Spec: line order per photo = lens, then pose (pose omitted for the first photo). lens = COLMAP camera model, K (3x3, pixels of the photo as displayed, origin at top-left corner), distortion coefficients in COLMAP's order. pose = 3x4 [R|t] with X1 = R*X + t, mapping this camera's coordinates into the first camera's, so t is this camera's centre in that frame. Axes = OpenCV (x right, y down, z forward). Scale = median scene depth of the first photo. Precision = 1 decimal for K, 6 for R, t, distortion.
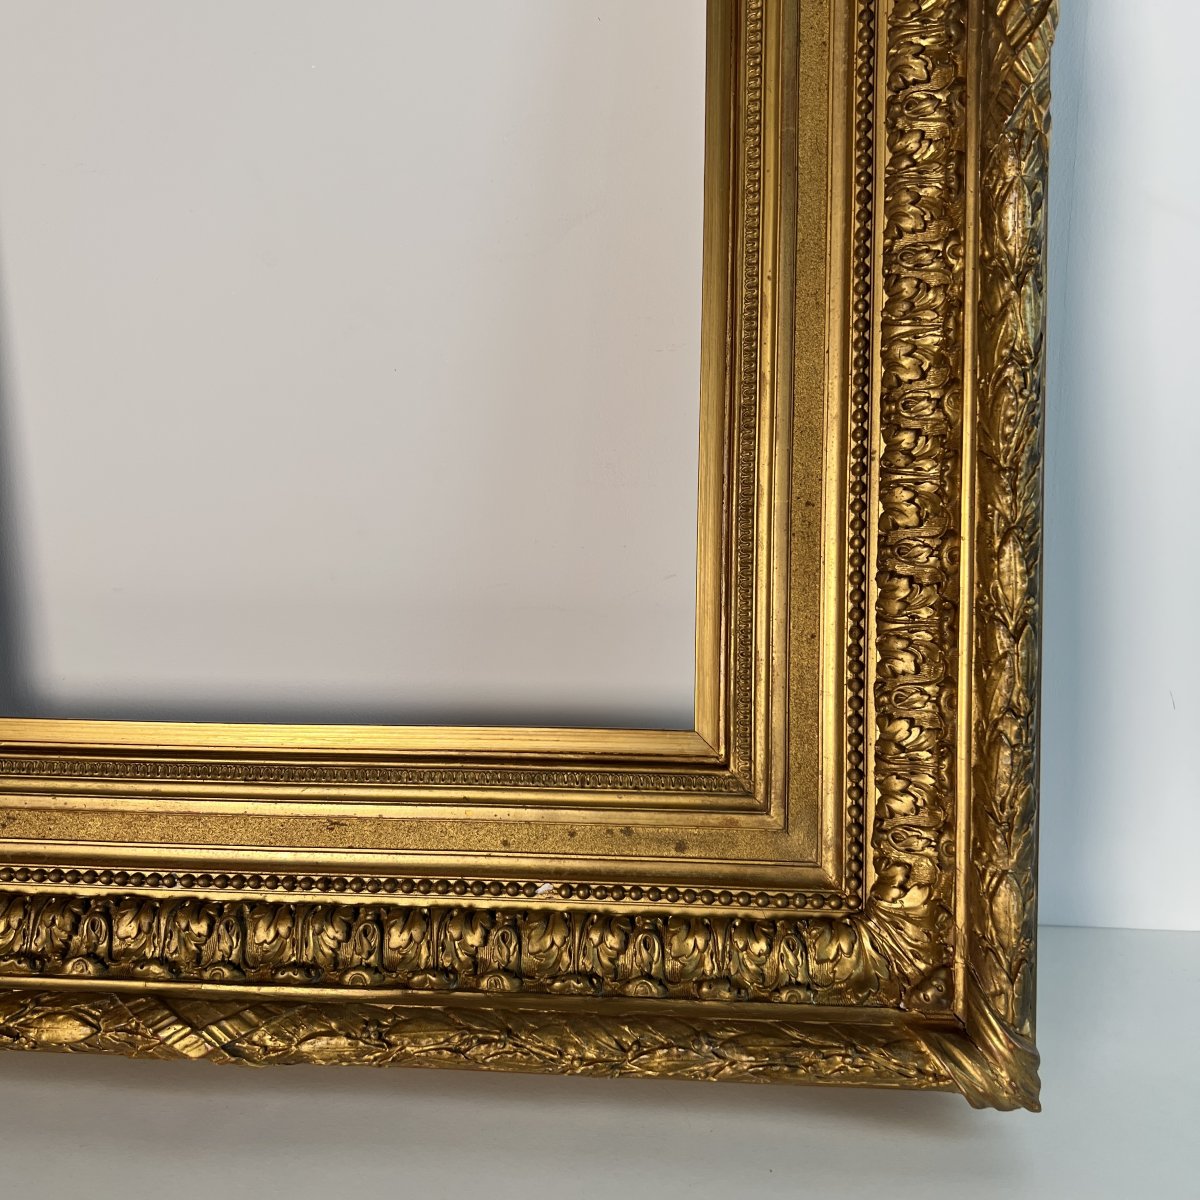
lens RADIAL K [[1173.2, 0, 600.0], [0, 1173.2, 600.0], [0, 0, 1]] dist [0.028518, -0.024628]
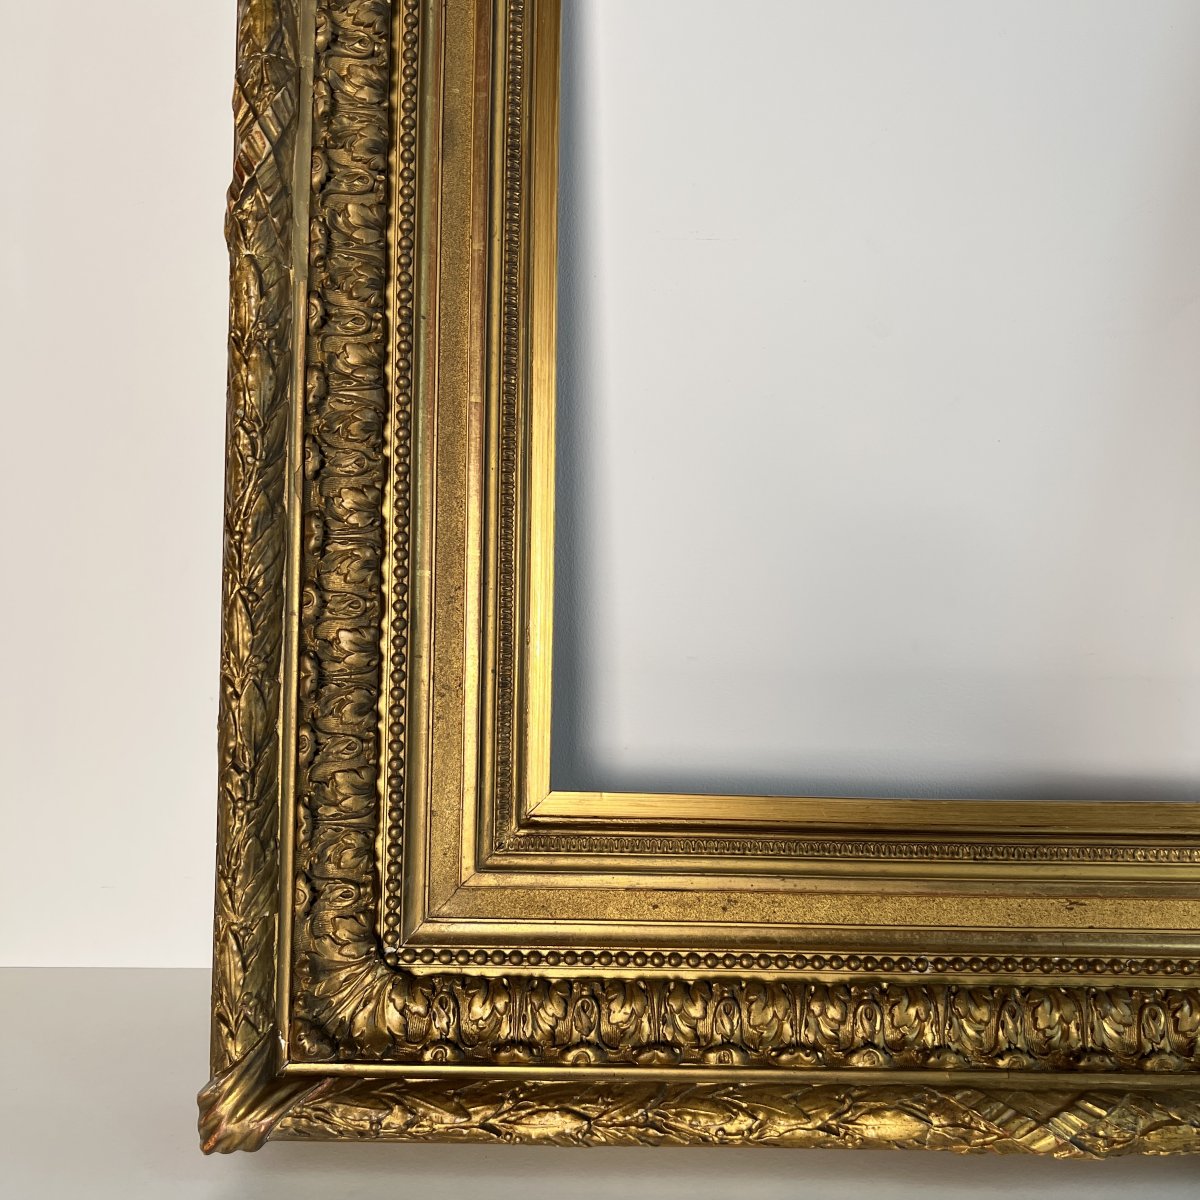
lens RADIAL K [[1177.7, 0, 600.0], [0, 1177.7, 600.0], [0, 0, 1]] dist [-0.023860, 0.008258]
pose [[0.996843, 0.010023, 0.078757, -0.266584], [-0.006043, 0.998700, -0.050621, -0.003424], [-0.079162, 0.049985, 0.995608, 0.020645]]
